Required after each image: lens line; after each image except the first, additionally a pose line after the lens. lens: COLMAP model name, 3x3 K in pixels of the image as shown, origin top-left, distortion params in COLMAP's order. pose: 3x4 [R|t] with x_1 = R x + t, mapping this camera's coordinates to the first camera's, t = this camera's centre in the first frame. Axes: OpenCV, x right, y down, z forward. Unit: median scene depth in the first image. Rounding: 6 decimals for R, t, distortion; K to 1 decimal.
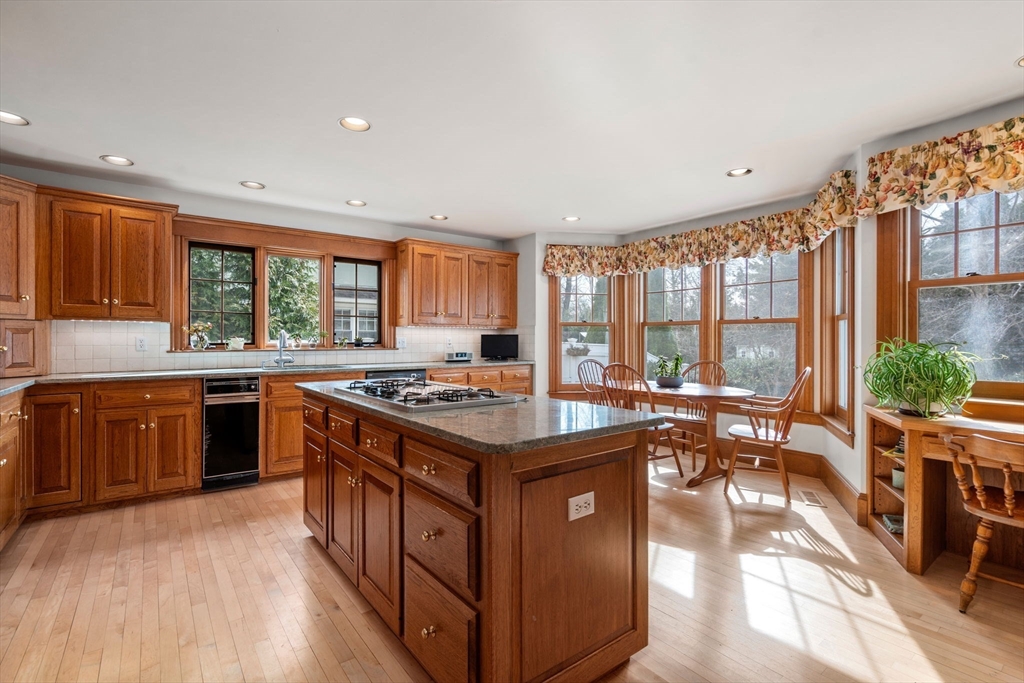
lens RADIAL K [[473.5, 0, 511.3], [0, 473.5, 338.4], [0, 0, 1]] dist [-0.006325, -0.000125]
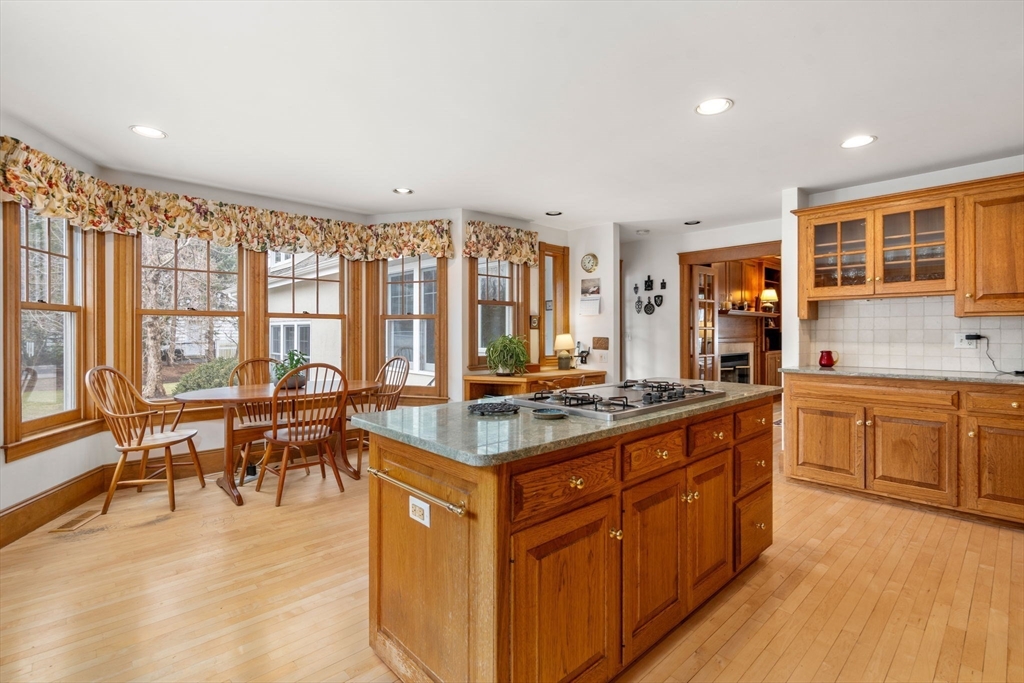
lens RADIAL K [[473.5, 0, 512.6], [0, 473.5, 335.5], [0, 0, 1]] dist [-0.006325, -0.000125]
pose [[-0.091347, -0.005821, 0.995802, -0.525076], [-0.003597, 0.999978, 0.005516, -0.001500], [-0.995813, -0.003078, -0.091366, 0.624060]]
